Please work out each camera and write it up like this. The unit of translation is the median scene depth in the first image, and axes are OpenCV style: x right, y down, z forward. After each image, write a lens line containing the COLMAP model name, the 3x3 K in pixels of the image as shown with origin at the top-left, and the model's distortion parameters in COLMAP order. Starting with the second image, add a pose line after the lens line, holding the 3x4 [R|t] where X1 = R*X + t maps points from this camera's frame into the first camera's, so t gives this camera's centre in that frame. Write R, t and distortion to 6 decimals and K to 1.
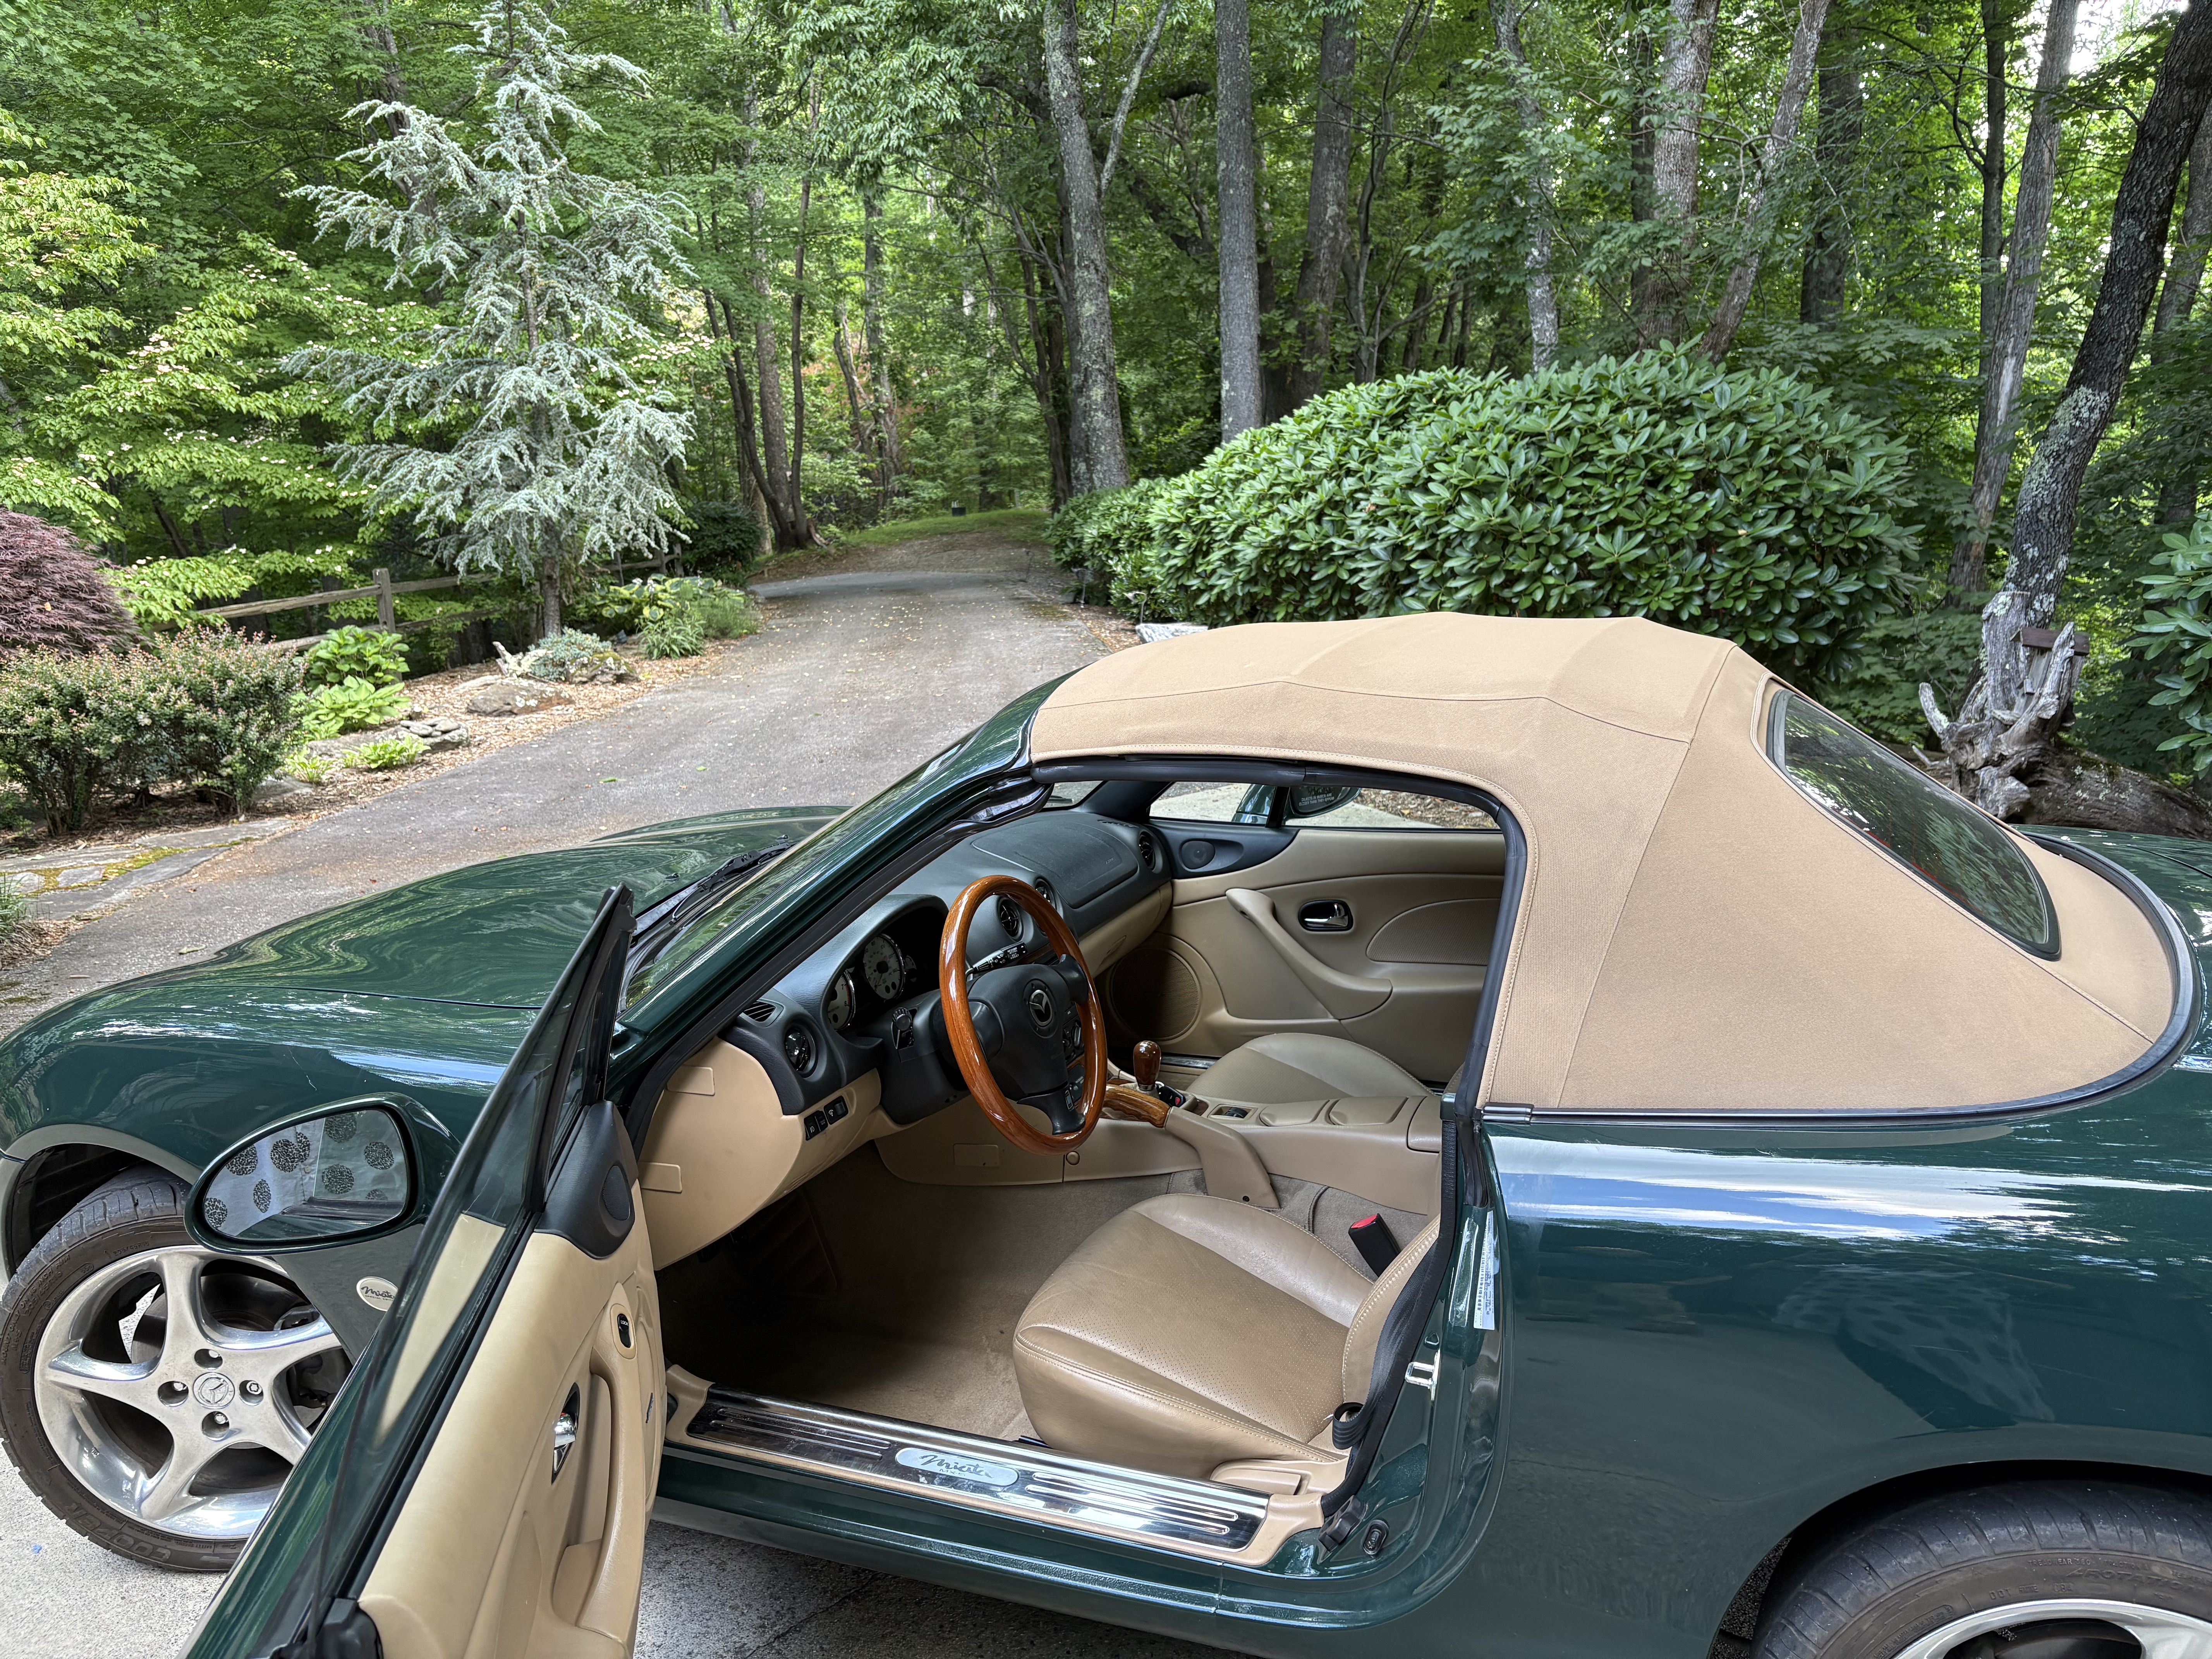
lens RADIAL K [[1678.7, 0, 1105.0], [0, 1678.7, 829.3], [0, 0, 1]] dist [0.041067, -0.028174]
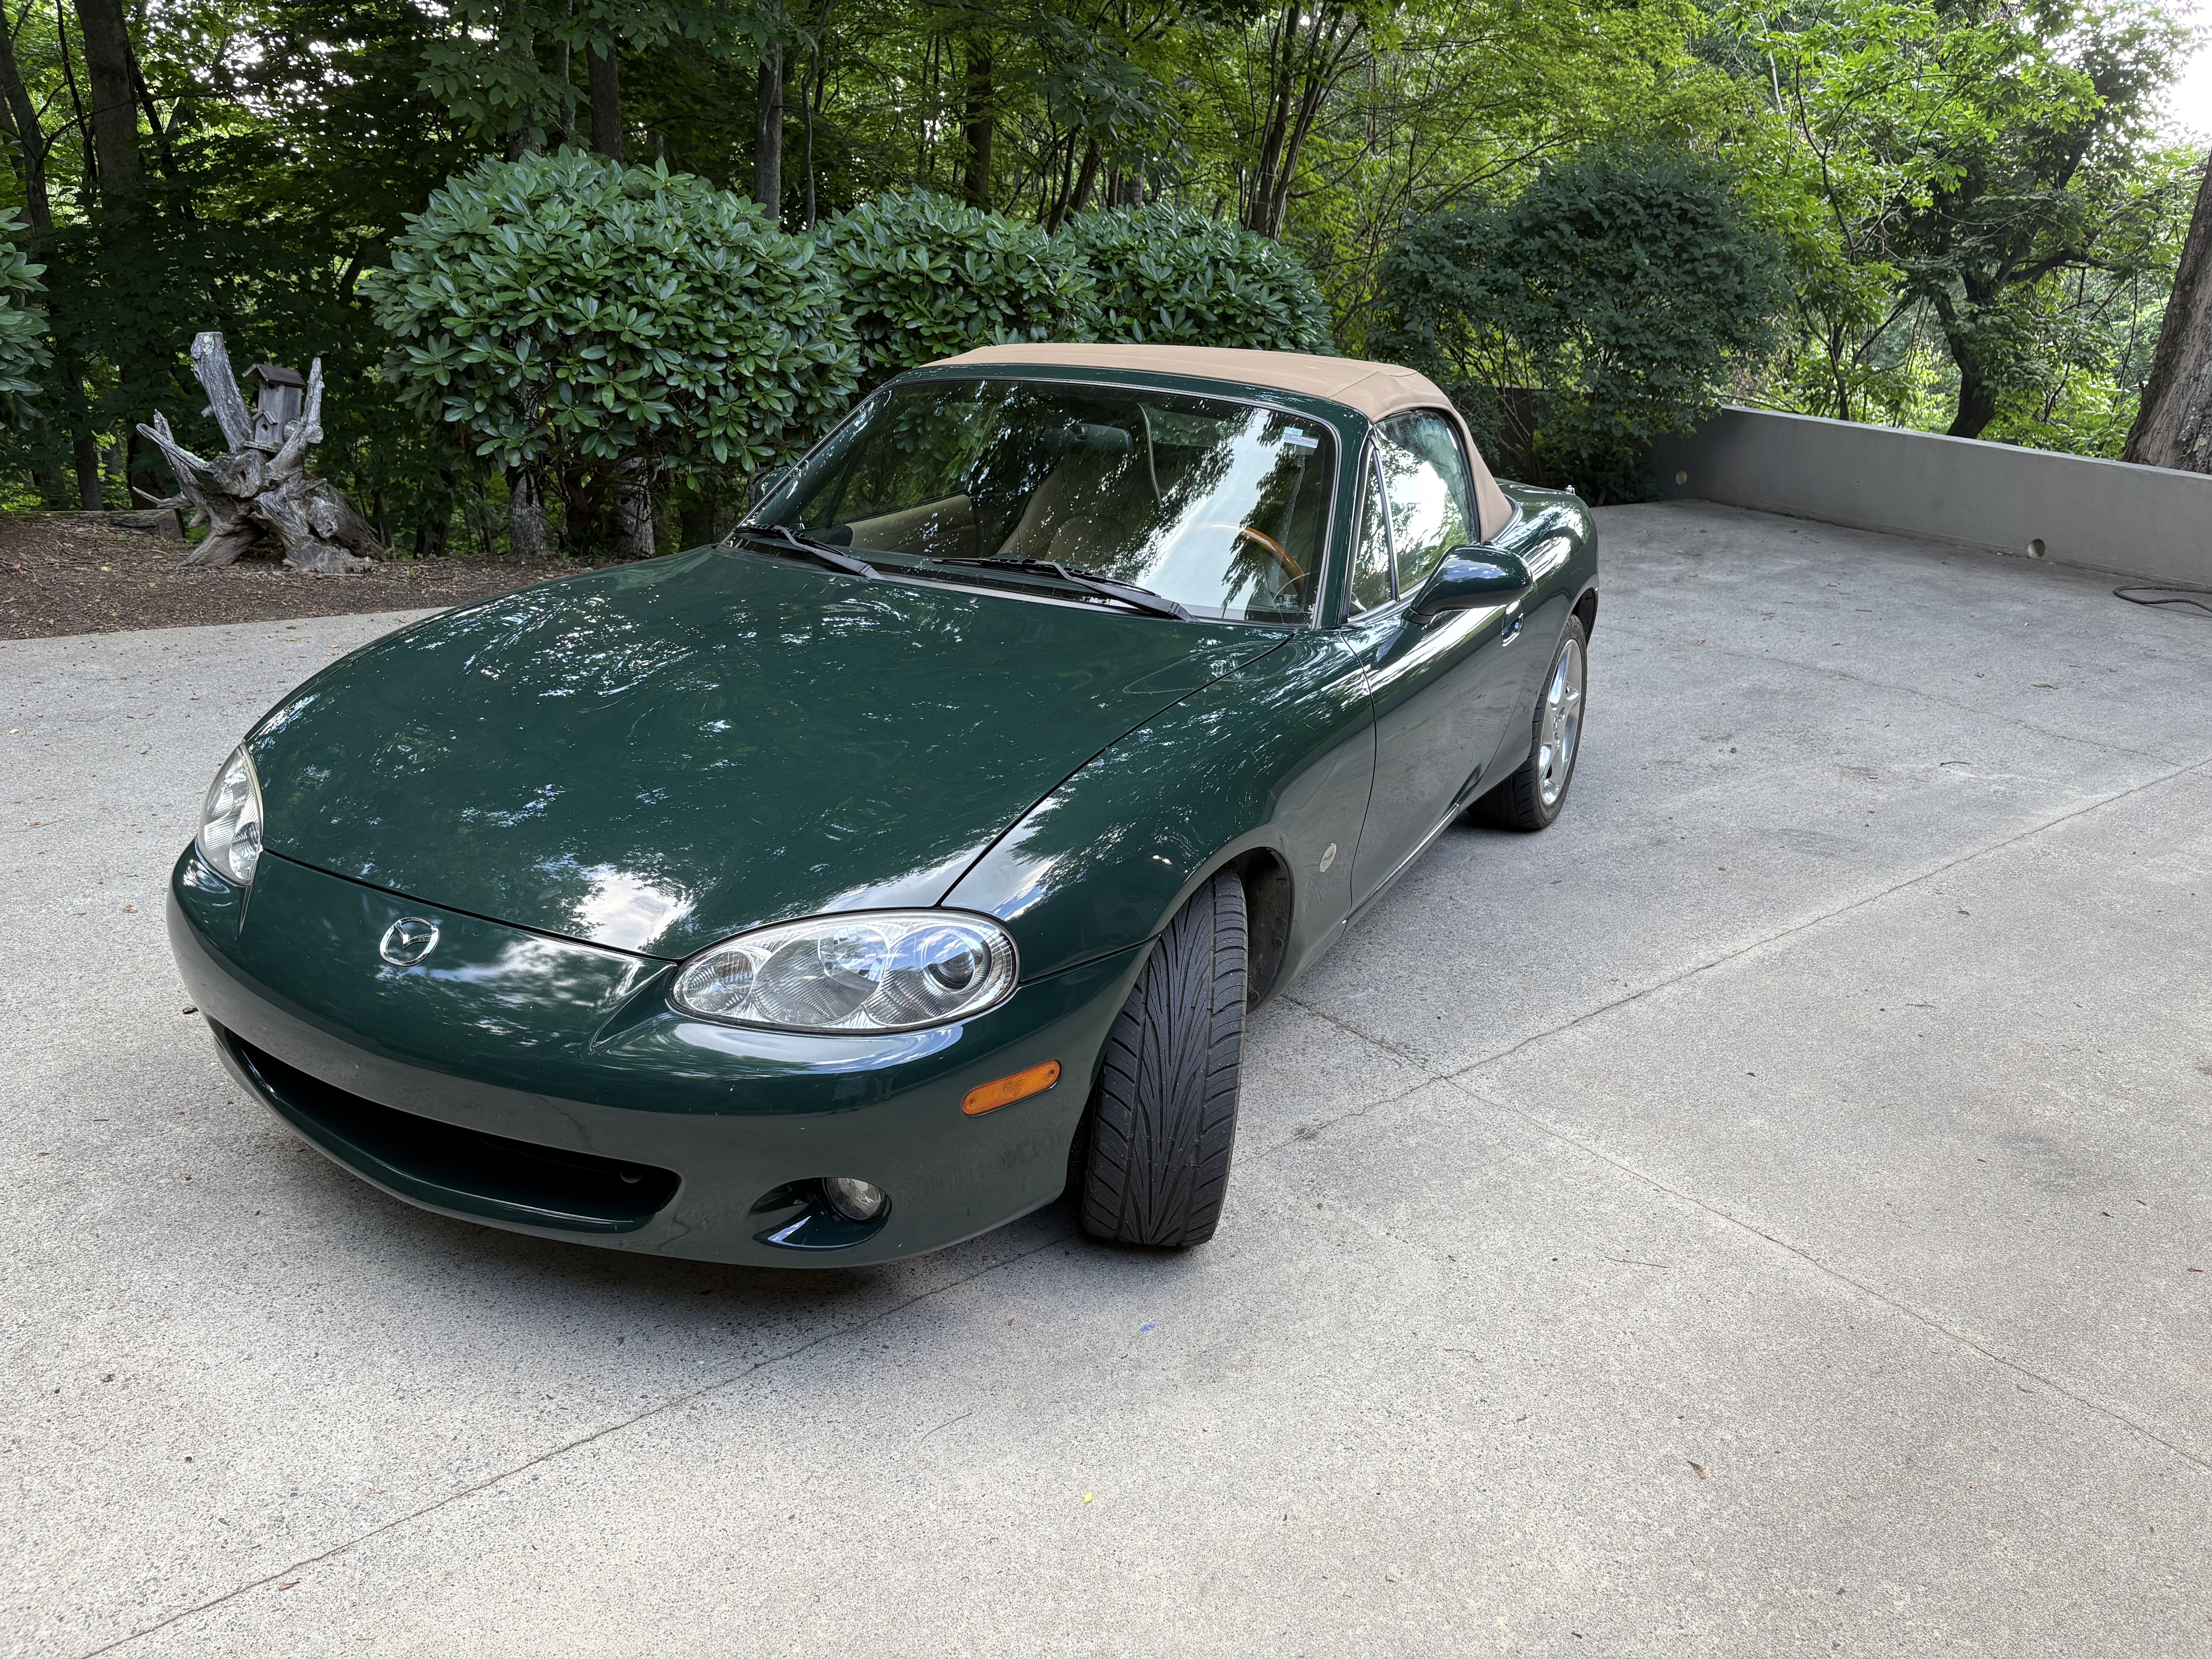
lens RADIAL K [[1678.7, 0, 1111.0], [0, 1678.7, 834.7], [0, 0, 1]] dist [0.041067, -0.028174]
pose [[0.074719, -0.297048, 0.951935, -0.253500], [0.155293, 0.946423, 0.283139, -0.023283], [-0.985039, 0.126673, 0.116845, 0.148599]]
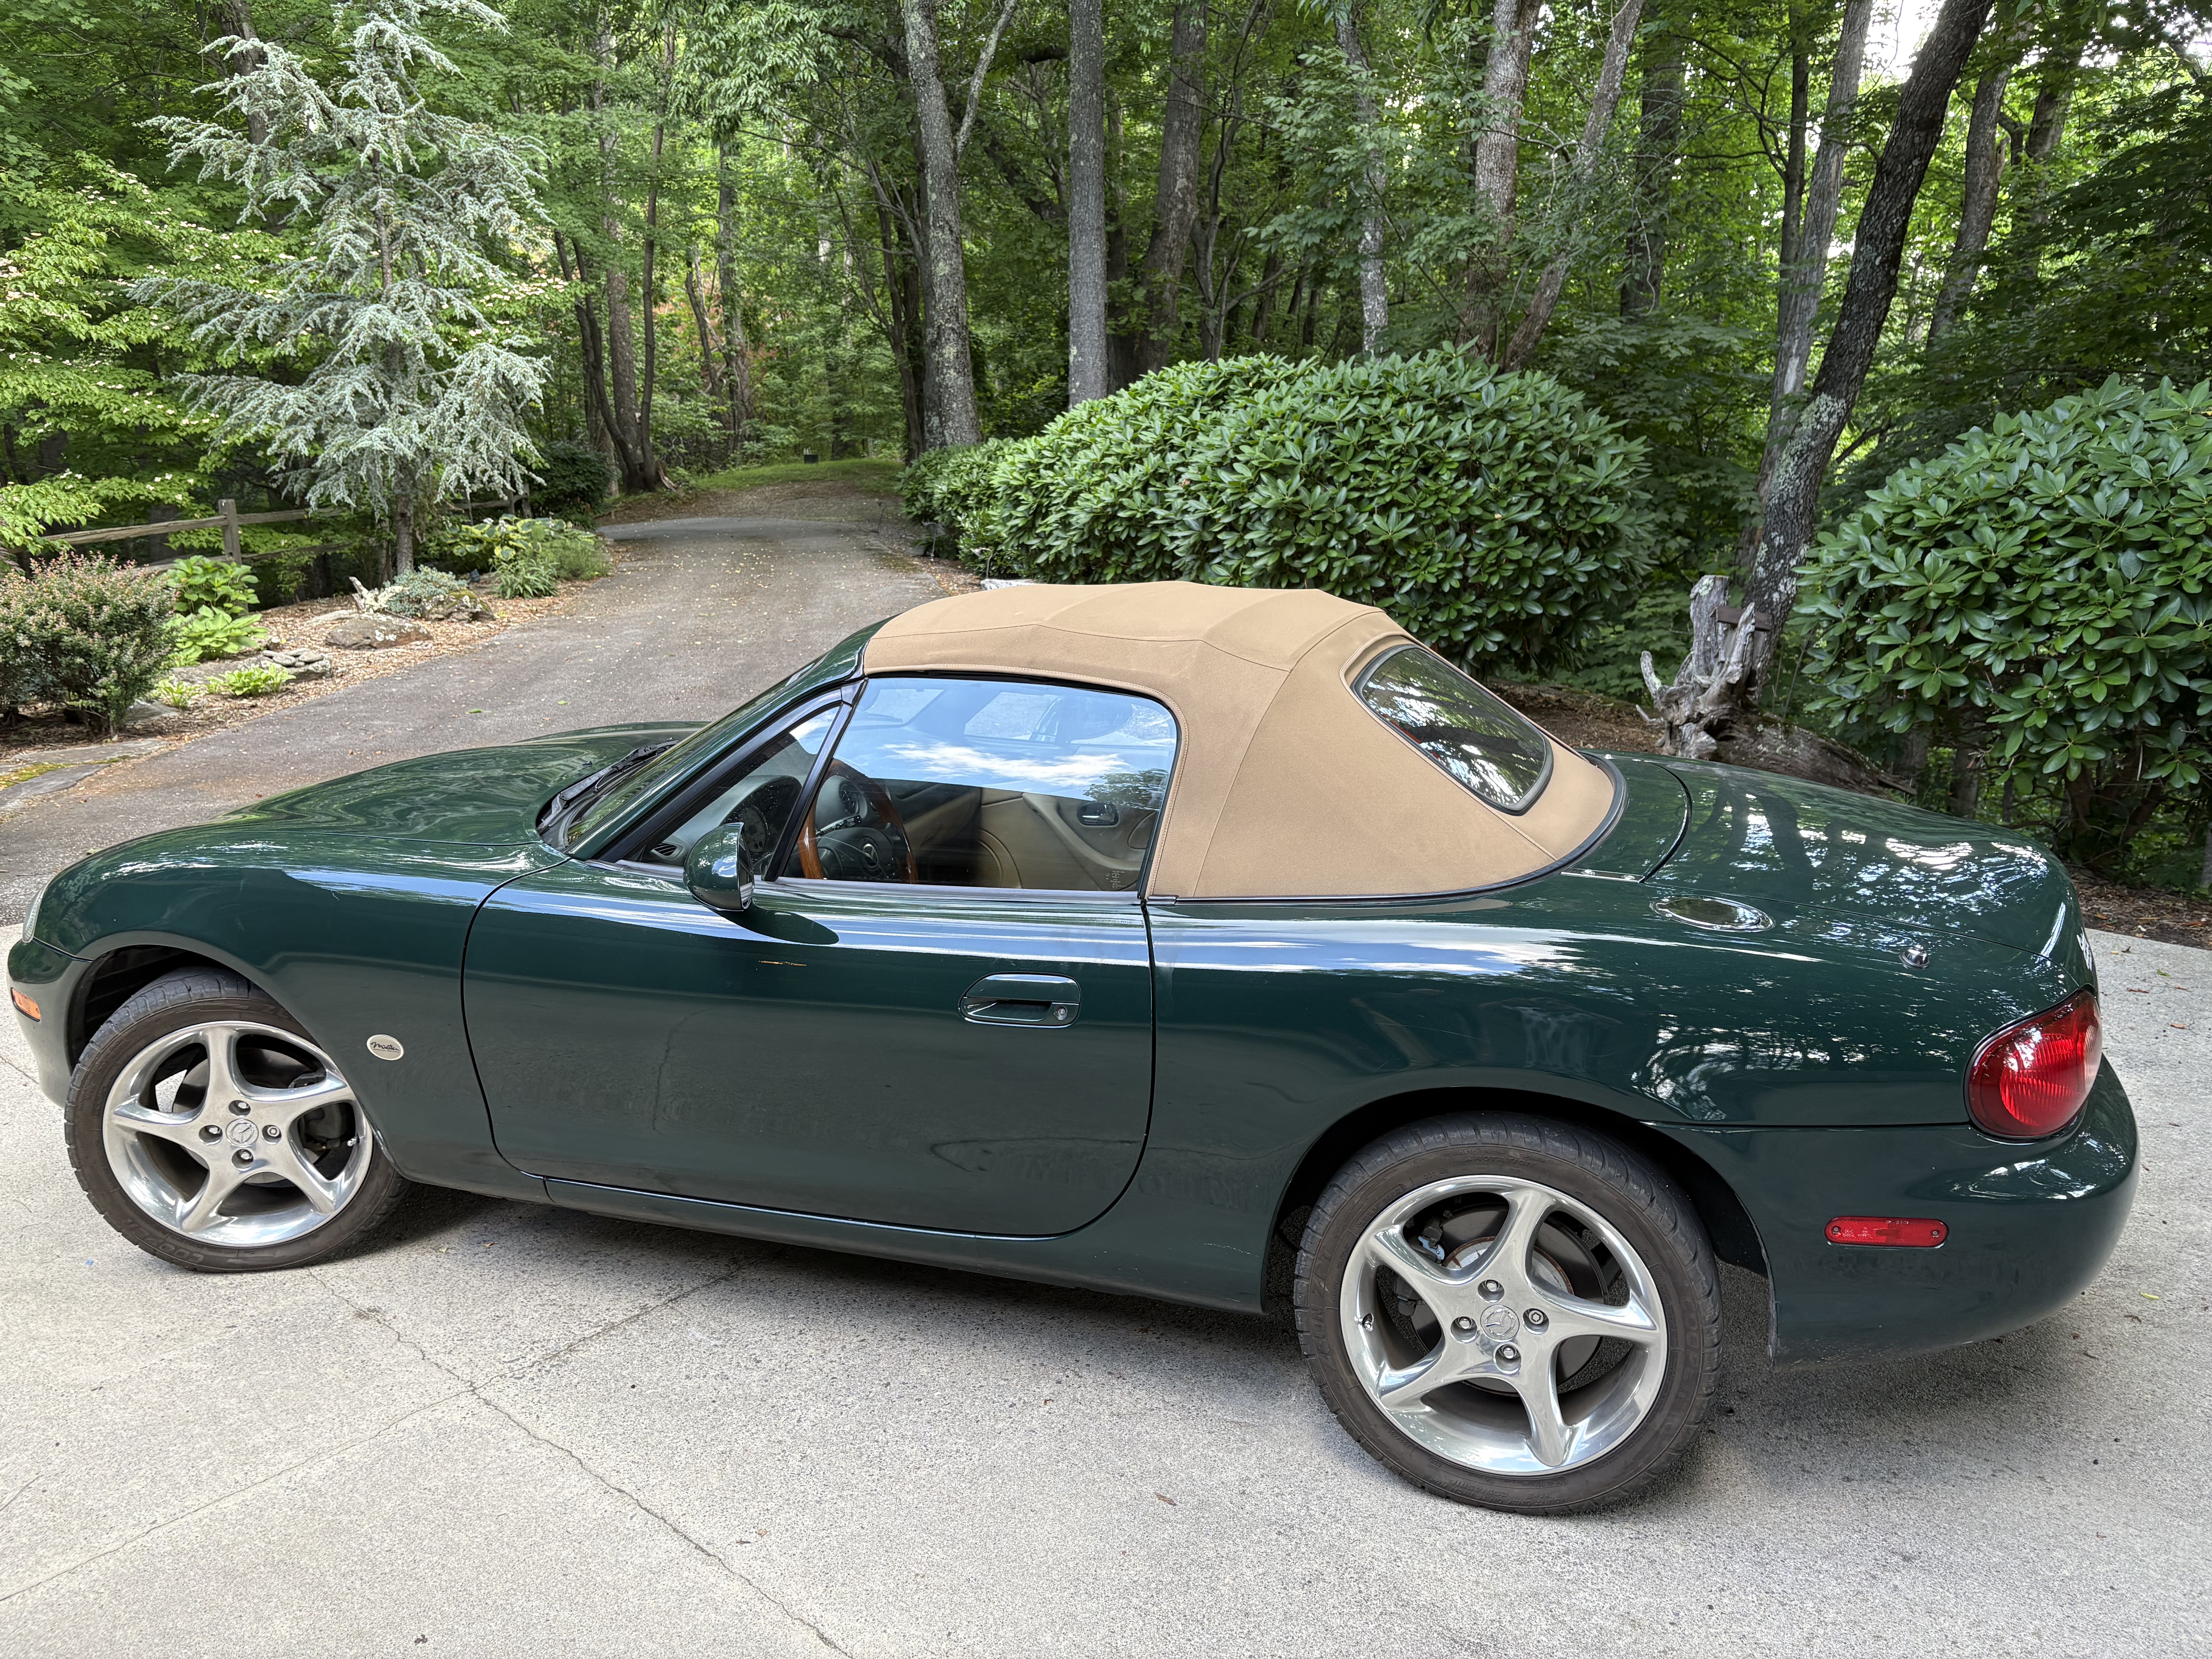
lens RADIAL K [[1678.7, 0, 1105.3], [0, 1678.7, 832.4], [0, 0, 1]] dist [0.041067, -0.028174]
pose [[0.995857, 0.017201, 0.089291, 0.004873], [-0.019659, 0.999449, 0.026725, 0.006869], [-0.088782, -0.028370, 0.995647, -0.060917]]
